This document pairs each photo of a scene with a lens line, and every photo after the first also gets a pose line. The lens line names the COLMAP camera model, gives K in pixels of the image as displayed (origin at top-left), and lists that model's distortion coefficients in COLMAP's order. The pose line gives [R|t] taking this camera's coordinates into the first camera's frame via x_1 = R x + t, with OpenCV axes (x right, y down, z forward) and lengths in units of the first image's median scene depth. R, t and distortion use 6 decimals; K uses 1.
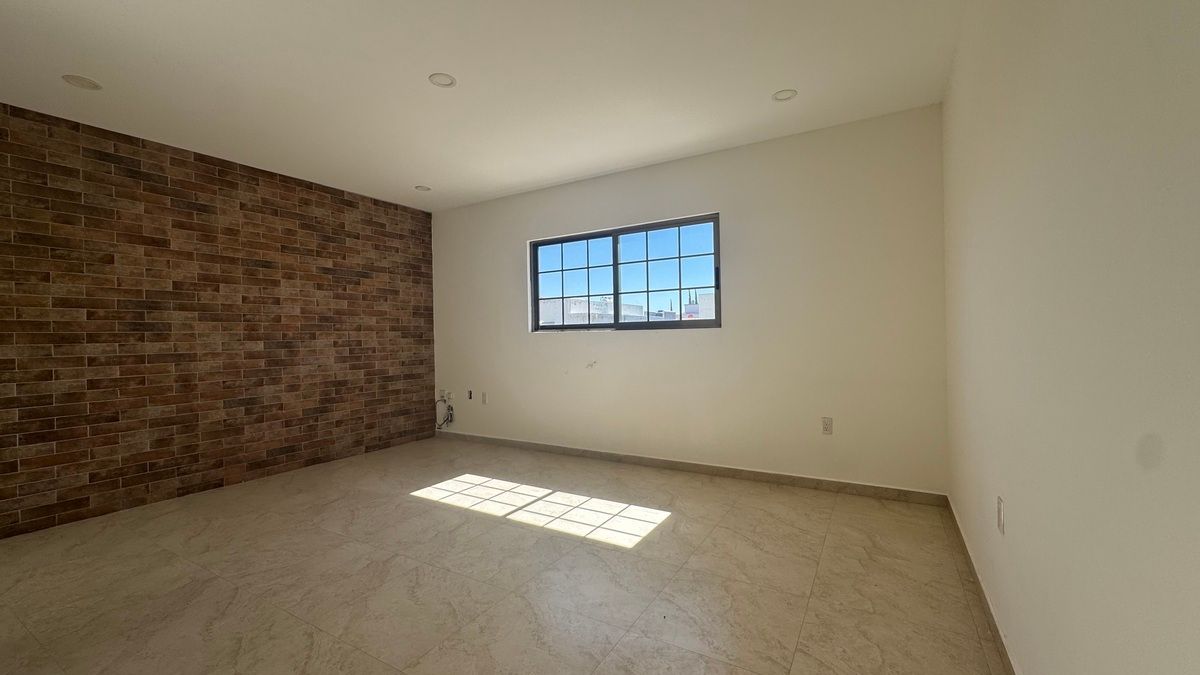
lens RADIAL K [[481.1, 0, 599.3], [0, 481.1, 337.2], [0, 0, 1]] dist [0.001155, -0.000455]
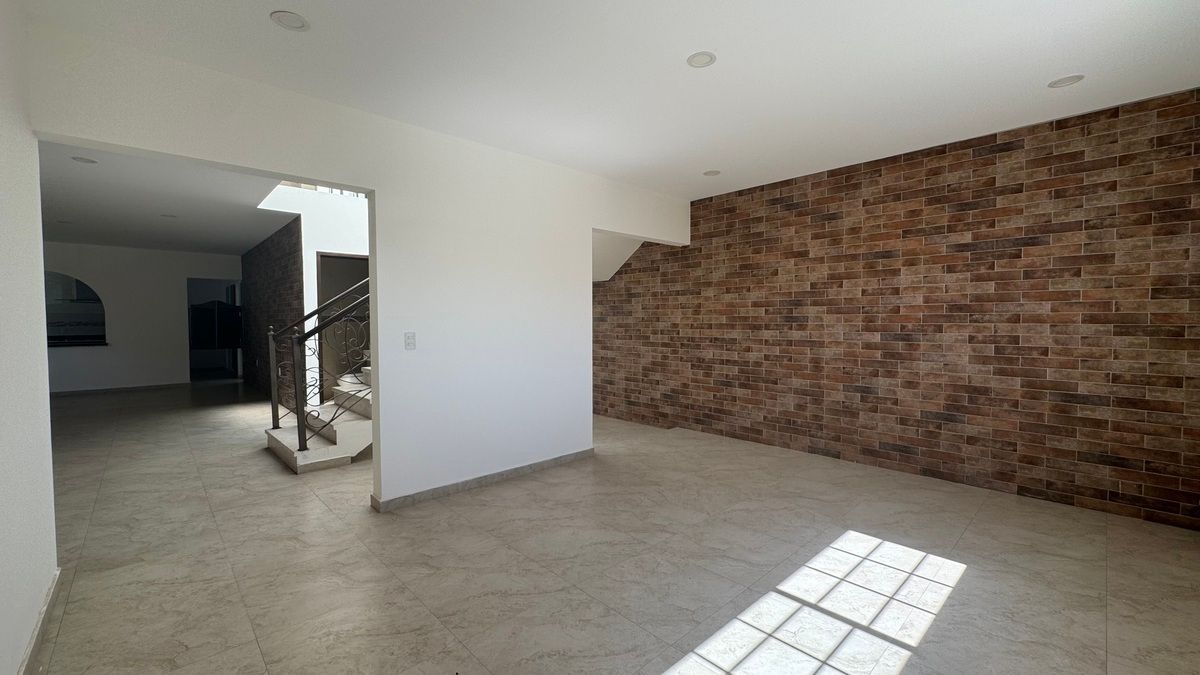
lens RADIAL K [[481.1, 0, 599.3], [0, 481.1, 337.6], [0, 0, 1]] dist [0.001155, -0.000455]
pose [[-0.276054, 0.054306, -0.959607, 0.437735], [0.004207, 0.998461, 0.055295, -0.040515], [0.961133, 0.011227, -0.275857, 0.741473]]
